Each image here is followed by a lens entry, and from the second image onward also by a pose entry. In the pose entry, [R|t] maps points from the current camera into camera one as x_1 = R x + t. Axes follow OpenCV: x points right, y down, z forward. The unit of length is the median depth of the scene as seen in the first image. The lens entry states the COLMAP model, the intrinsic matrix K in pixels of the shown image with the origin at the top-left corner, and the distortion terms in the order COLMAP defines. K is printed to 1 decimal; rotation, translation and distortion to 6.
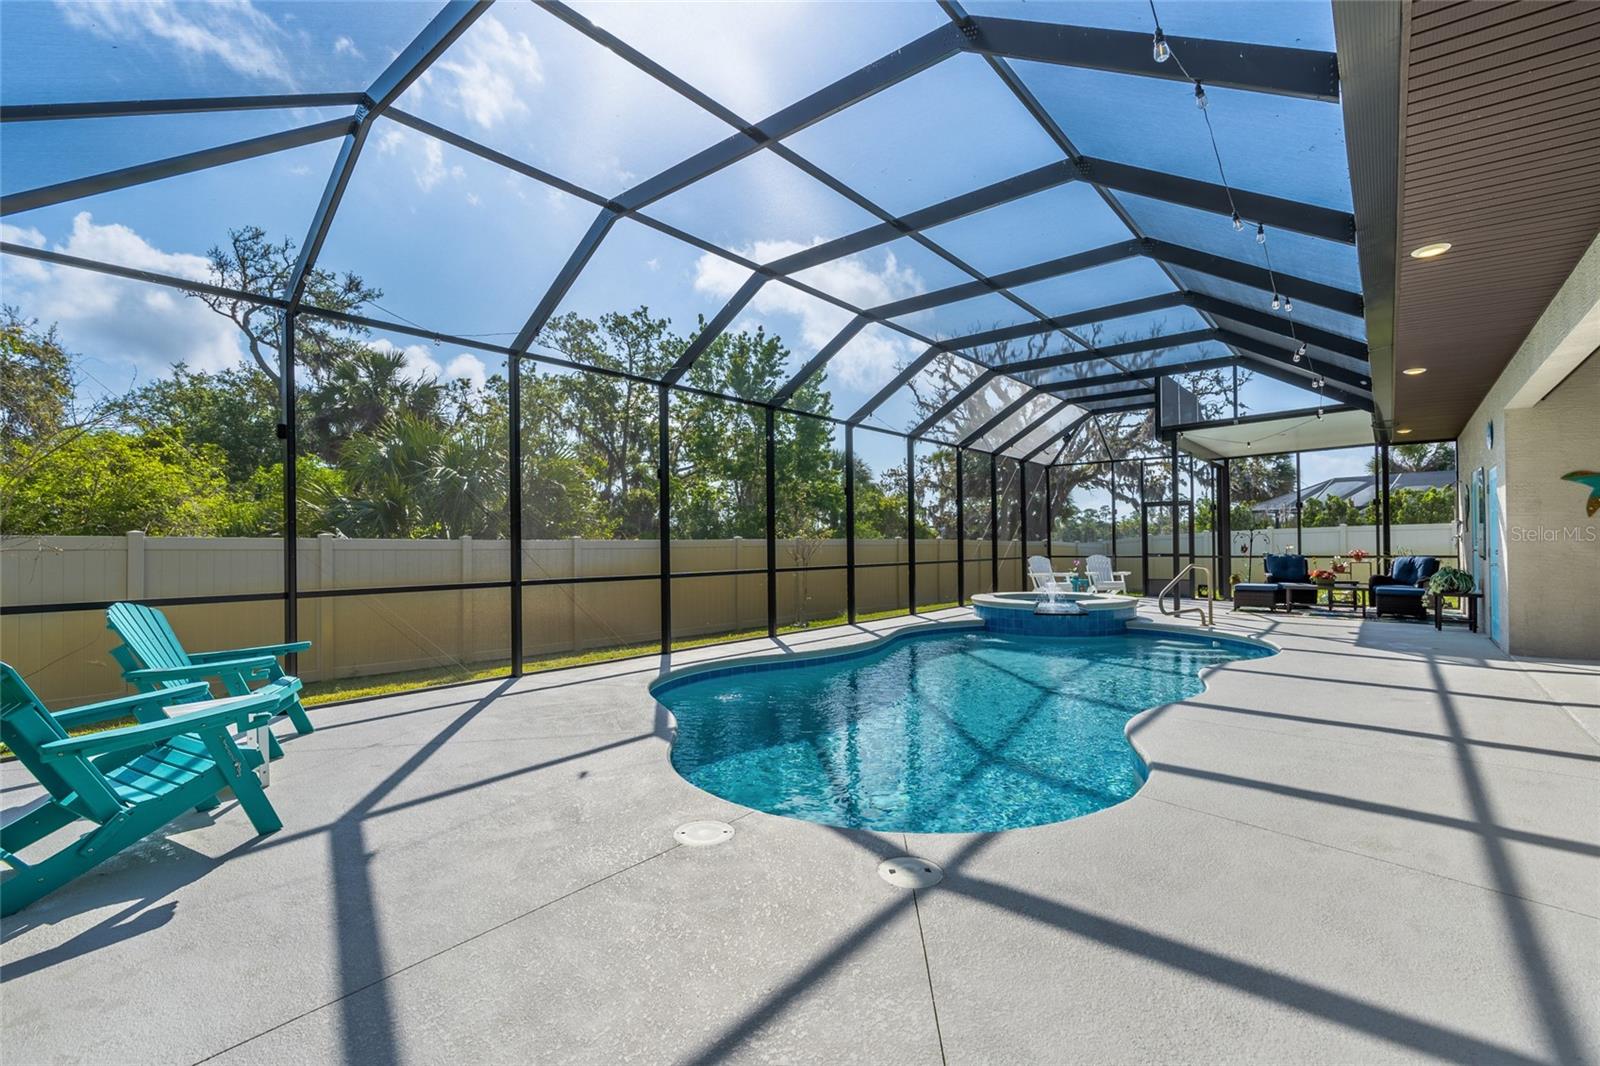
lens RADIAL K [[723.5, 0, 798.0], [0, 723.5, 538.4], [0, 0, 1]] dist [-0.004818, -0.000363]
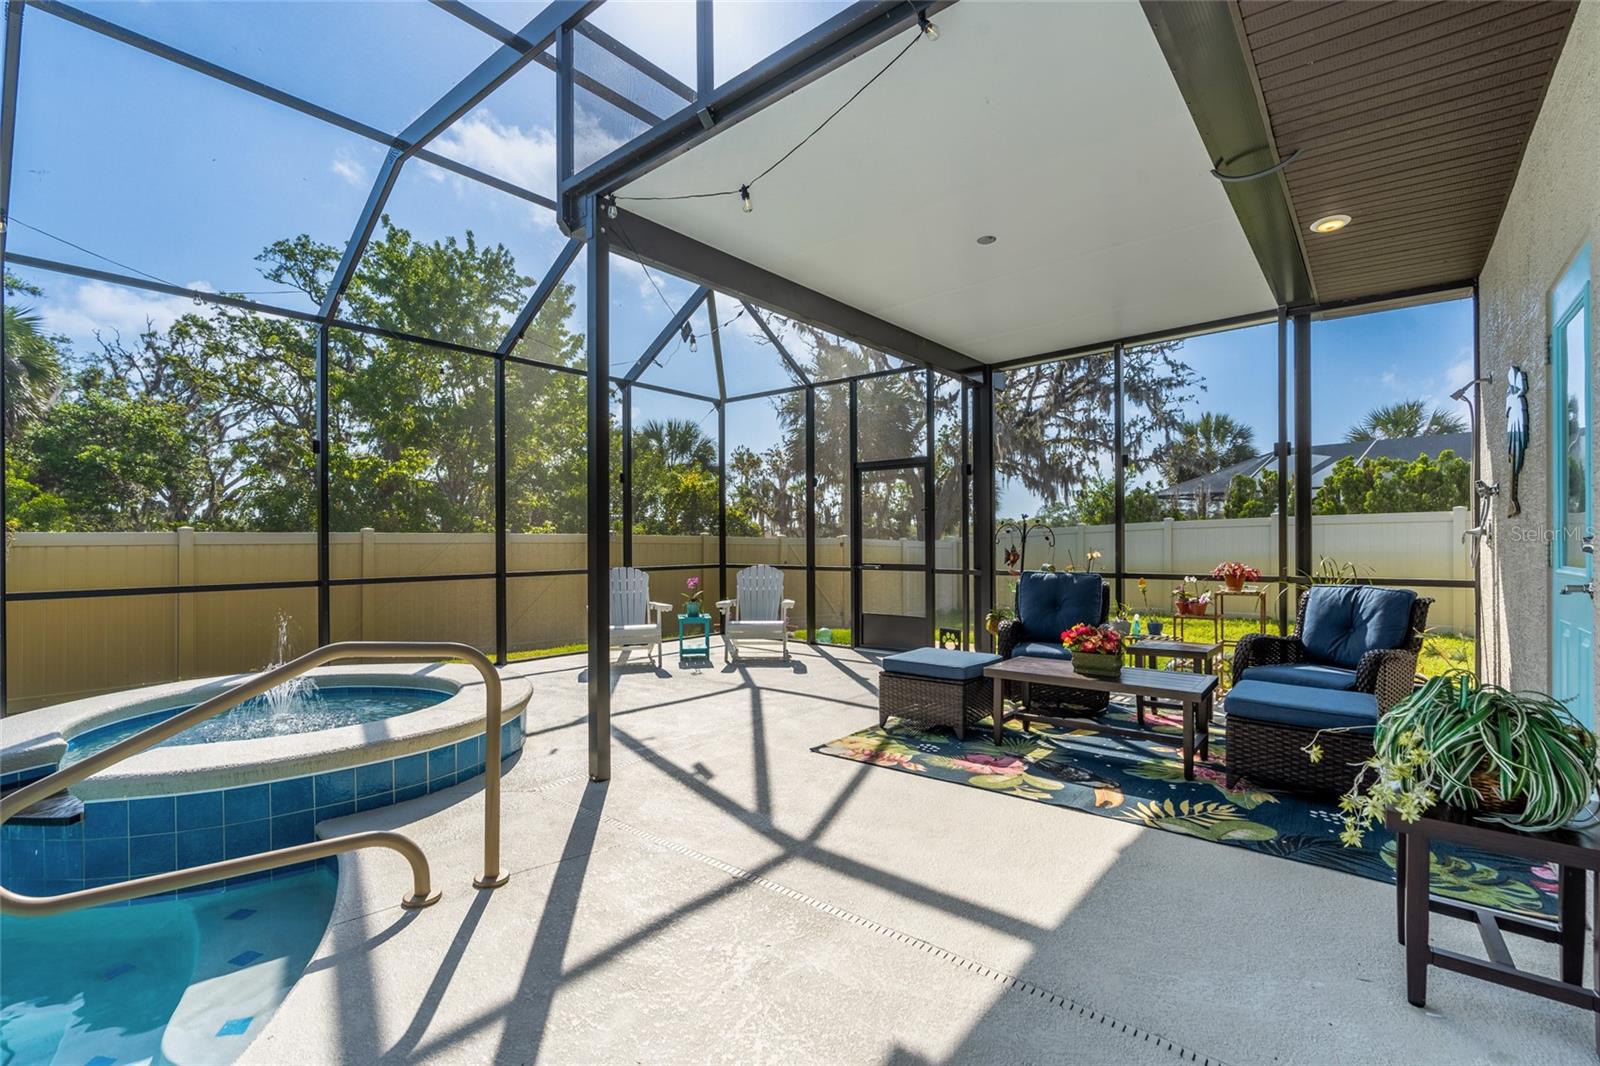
lens RADIAL K [[723.5, 0, 798.0], [0, 723.5, 538.4], [0, 0, 1]] dist [-0.004818, -0.000363]
pose [[0.999985, 0.003809, 0.003859, 0.439915], [-0.003828, 0.999979, 0.005146, 0.000523], [-0.003839, -0.005161, 0.999979, 0.491705]]
